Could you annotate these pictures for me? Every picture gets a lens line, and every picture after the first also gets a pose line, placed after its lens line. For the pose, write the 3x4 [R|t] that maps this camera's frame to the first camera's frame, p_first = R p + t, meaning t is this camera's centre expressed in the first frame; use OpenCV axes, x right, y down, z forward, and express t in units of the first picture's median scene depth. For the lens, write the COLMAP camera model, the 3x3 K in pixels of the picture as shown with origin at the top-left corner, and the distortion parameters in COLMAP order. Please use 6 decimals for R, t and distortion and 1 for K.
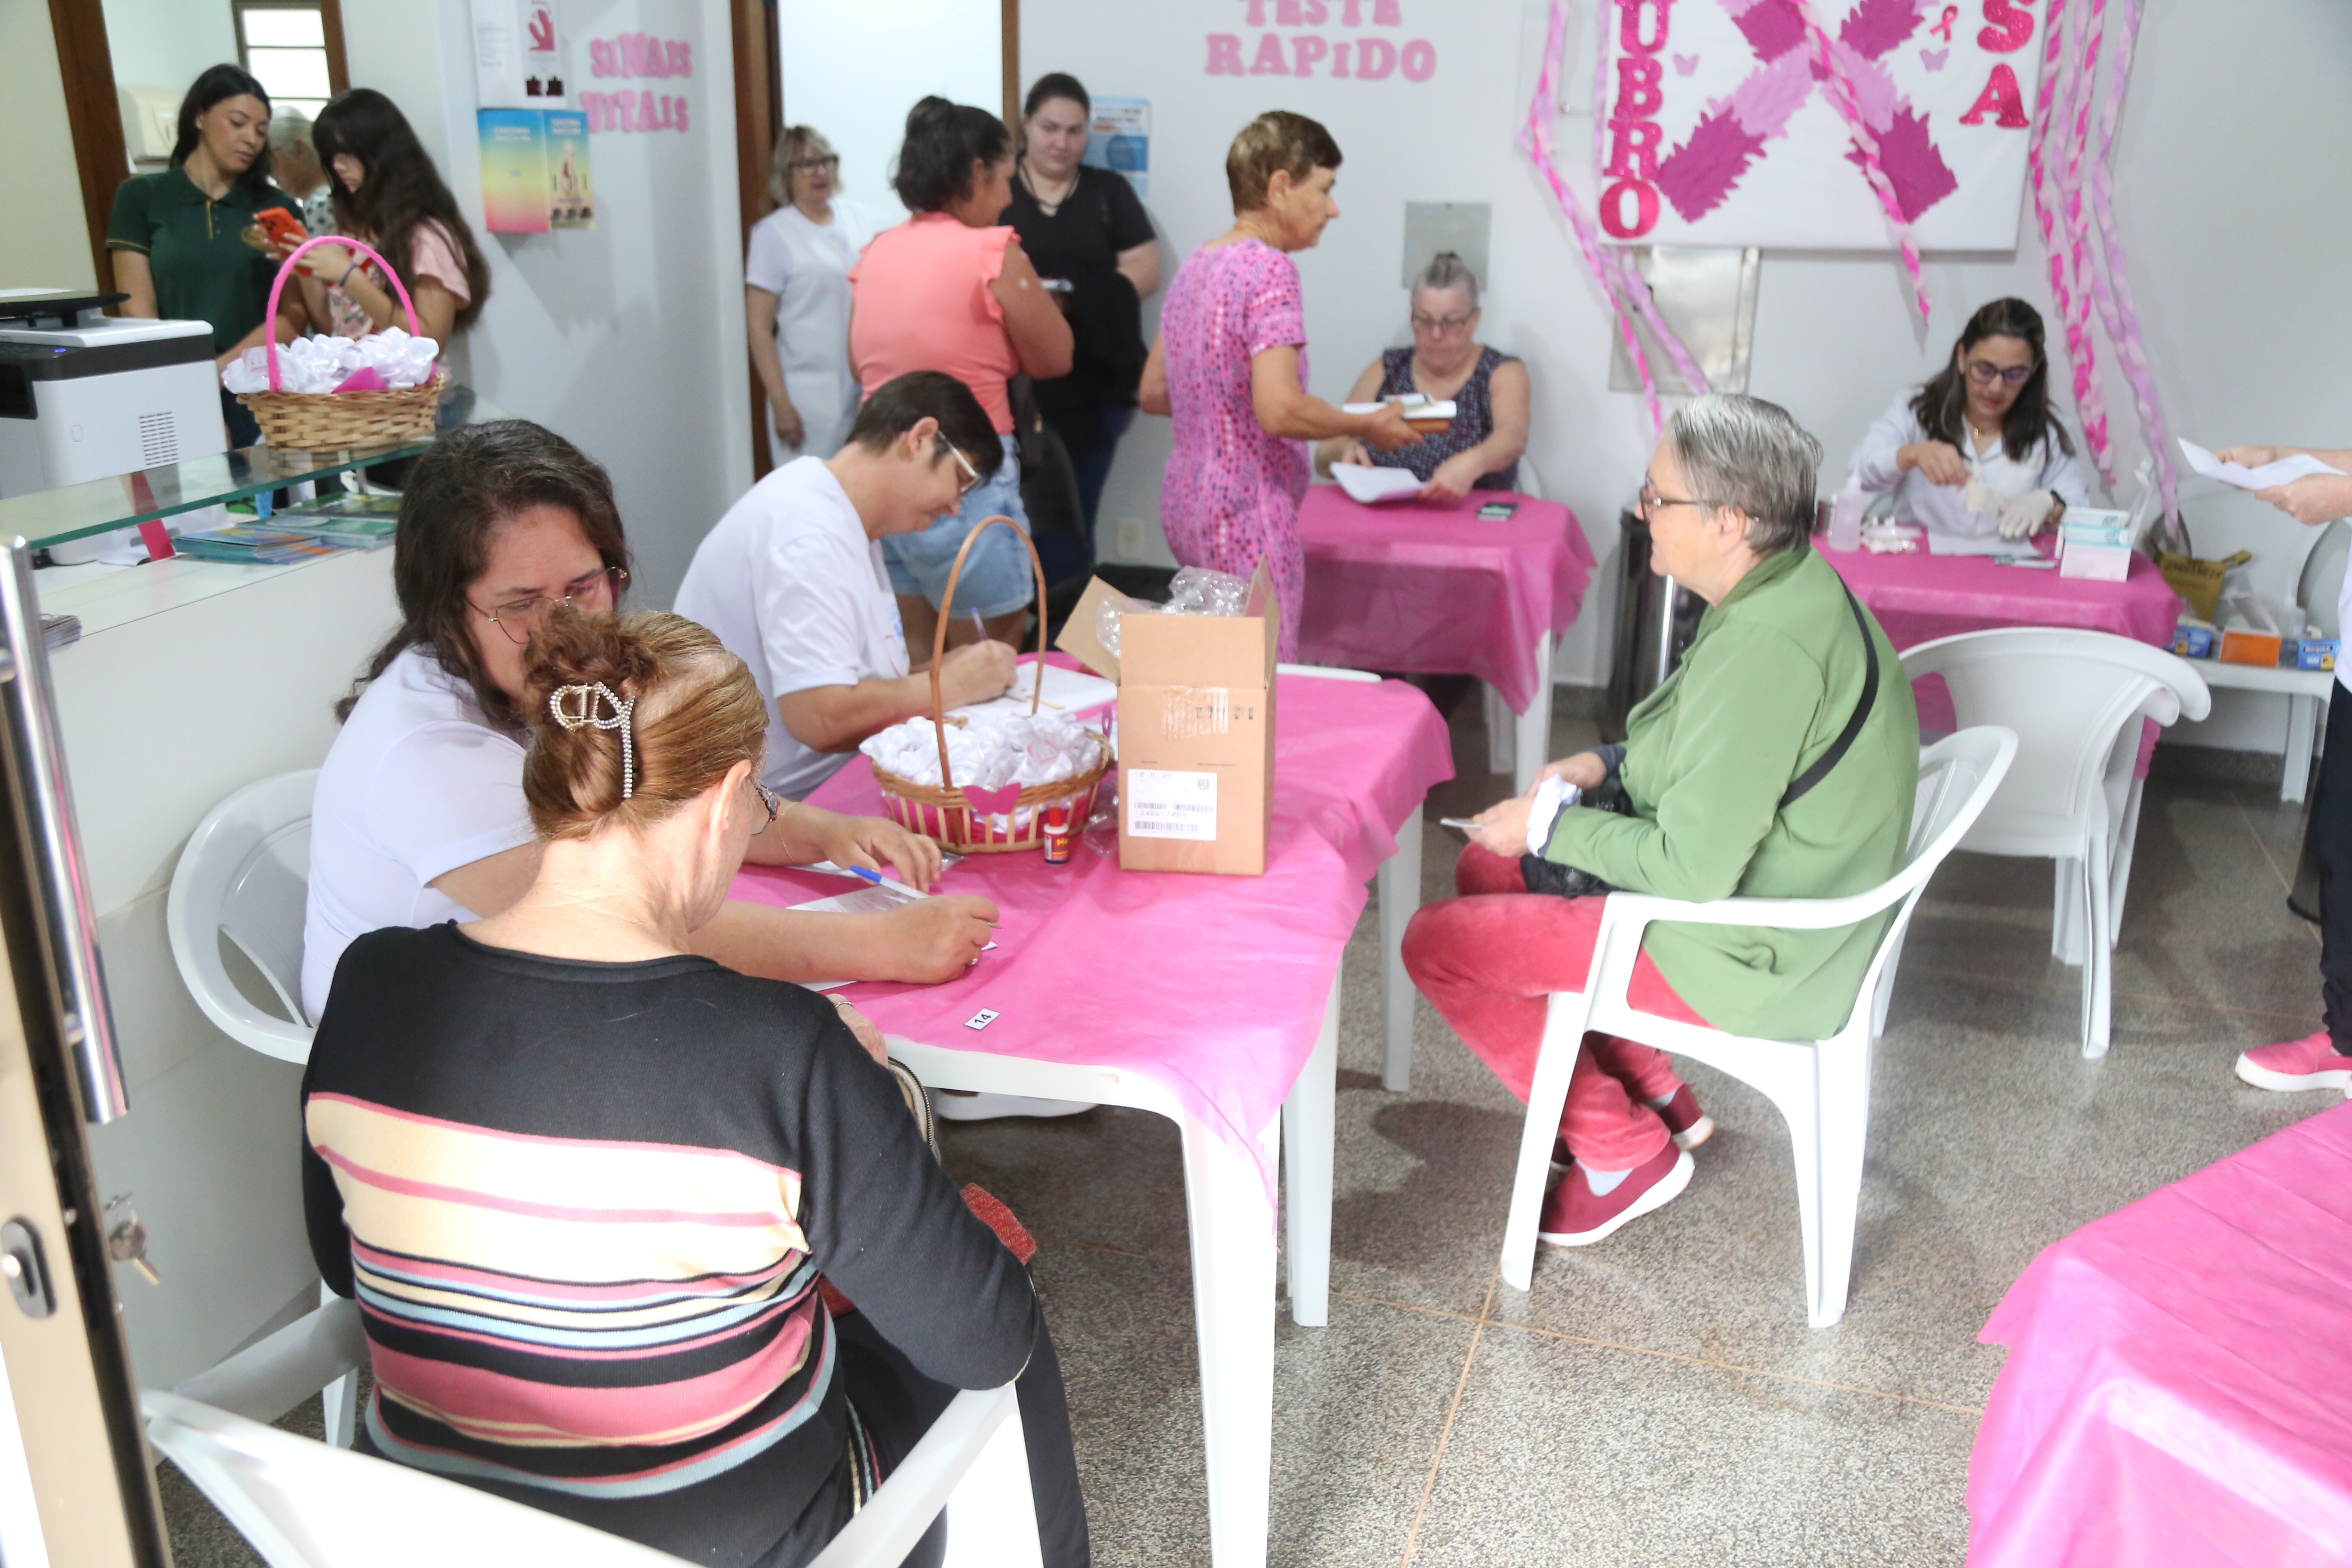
lens RADIAL K [[1905.0, 0, 1201.6], [0, 1905.0, 788.6], [0, 0, 1]] dist [-0.024364, 0.005890]
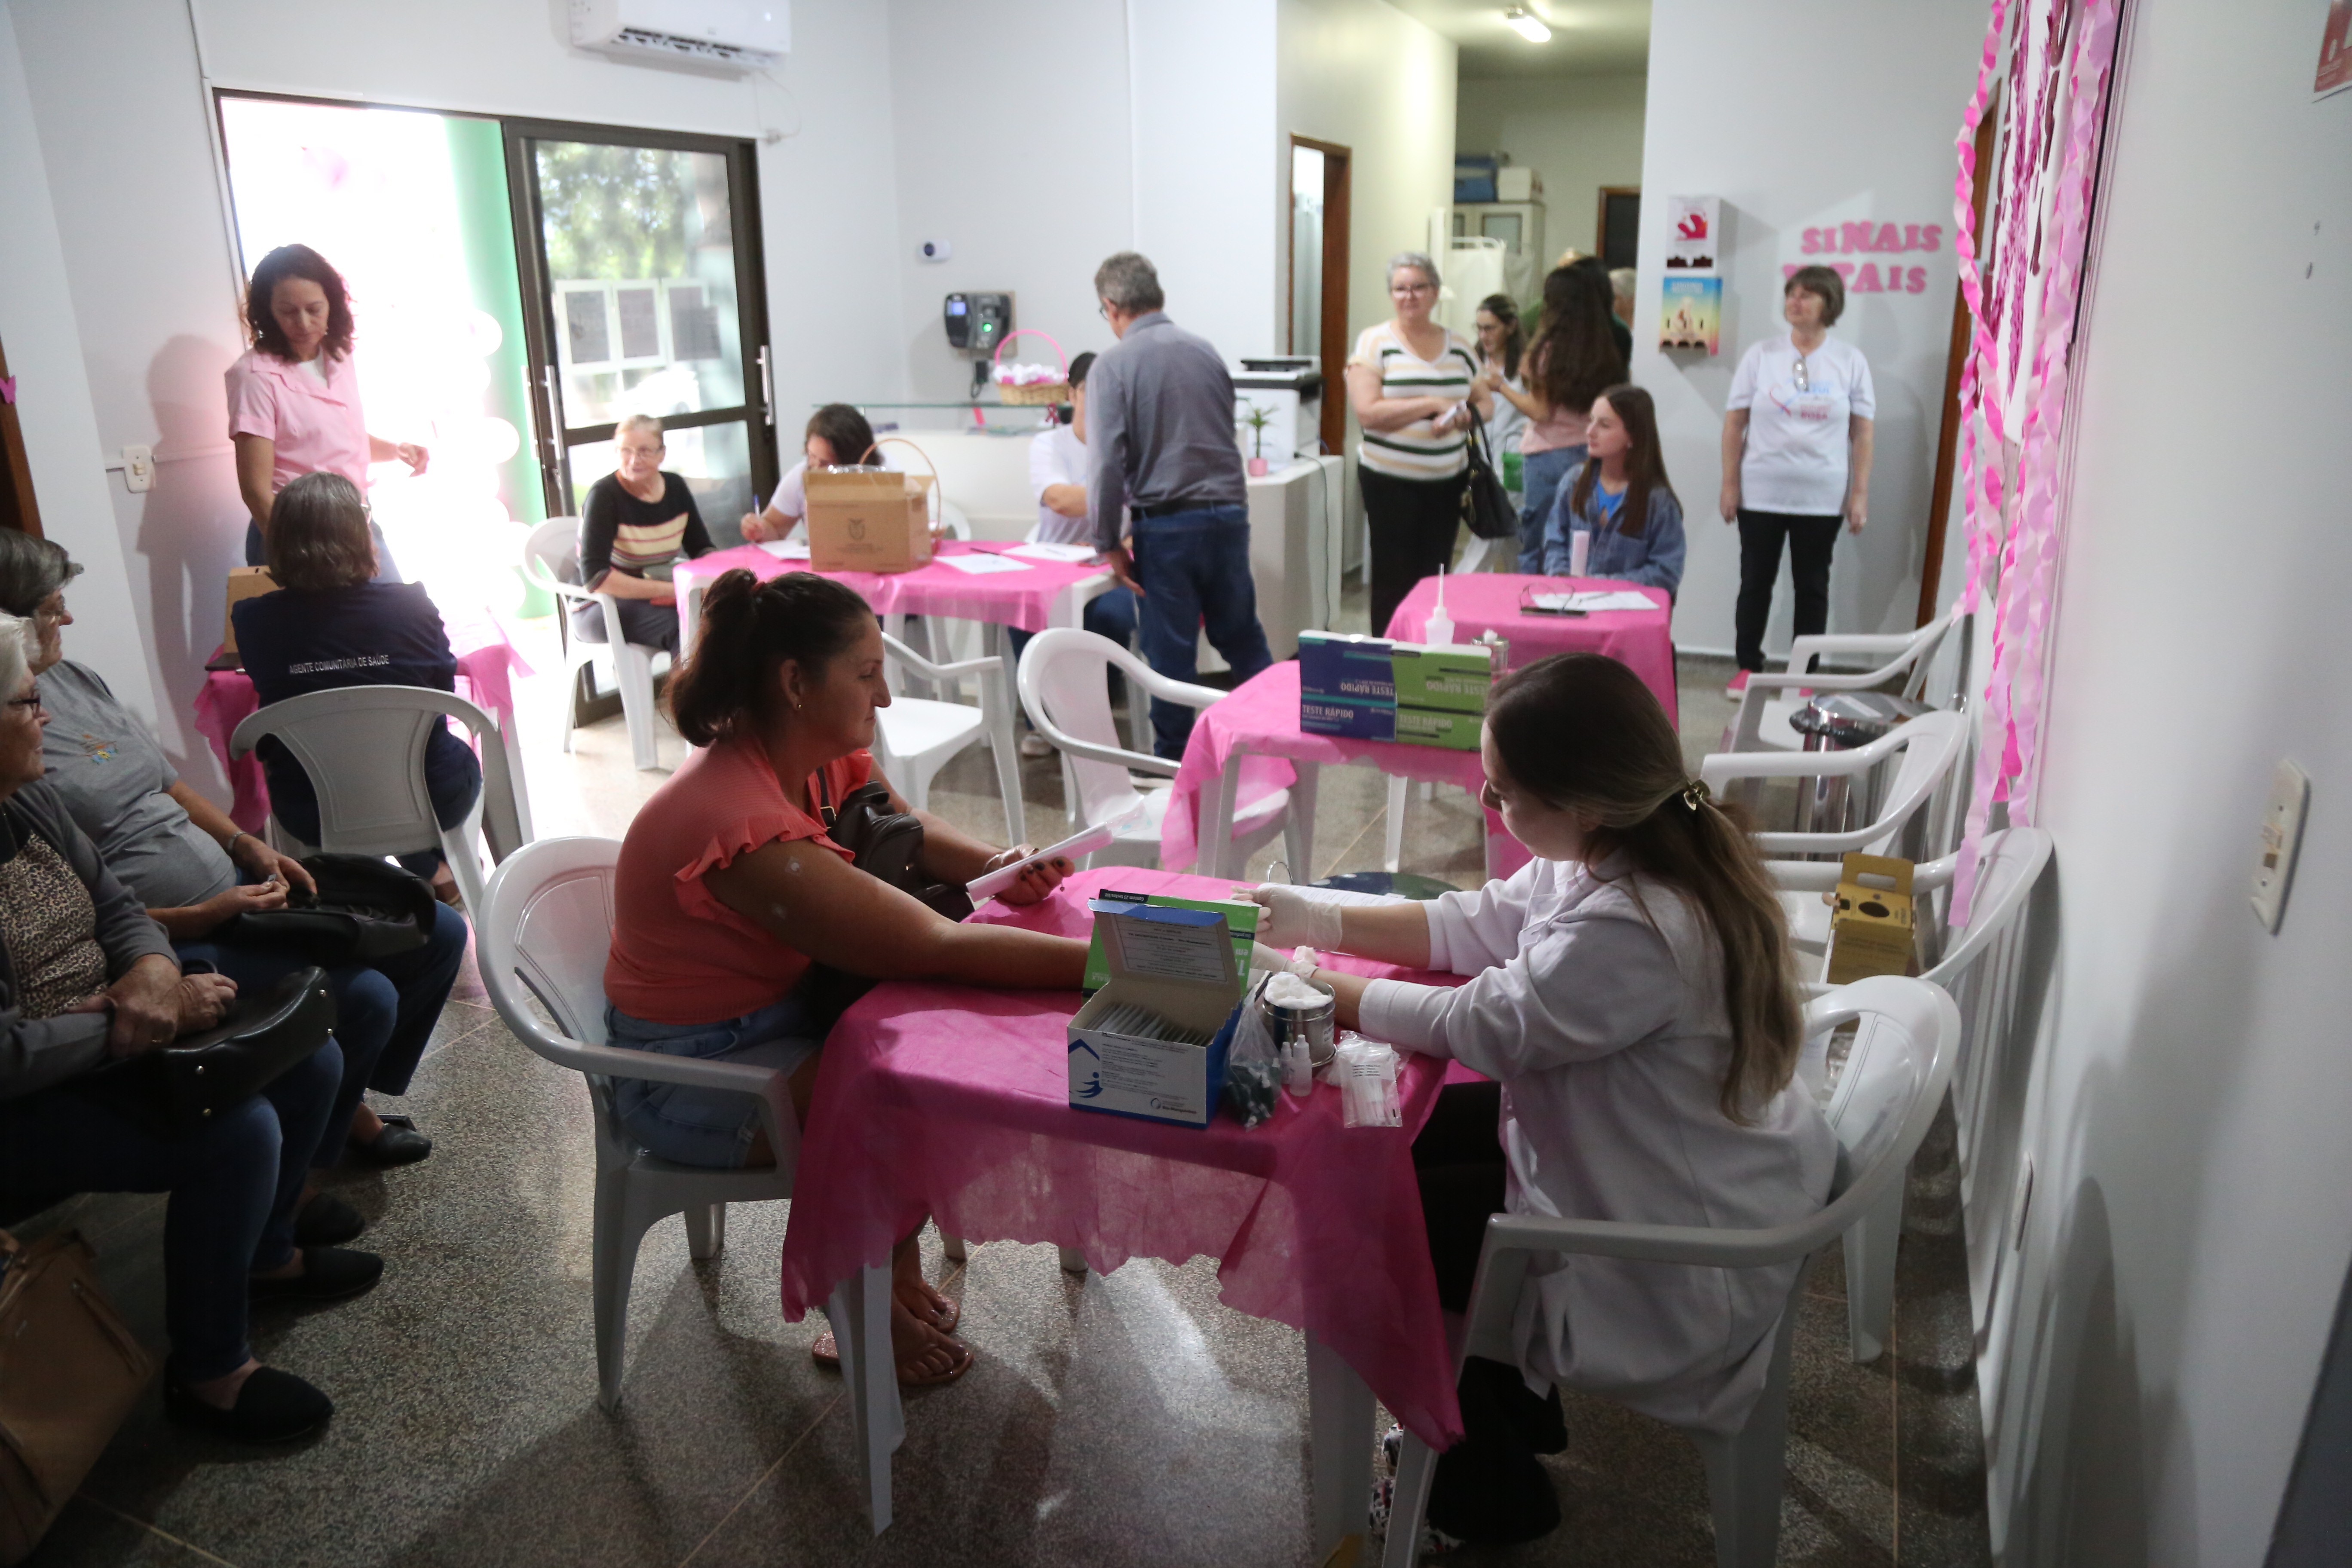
lens RADIAL K [[1629.8, 0, 1180.9], [0, 1629.8, 793.8], [0, 0, 1]] dist [-0.102918, 0.039484]
pose [[-0.076079, 0.290573, -0.953823, 1.024771], [-0.314994, 0.900604, 0.299485, -0.238504], [0.946040, 0.323233, 0.023012, 0.712859]]
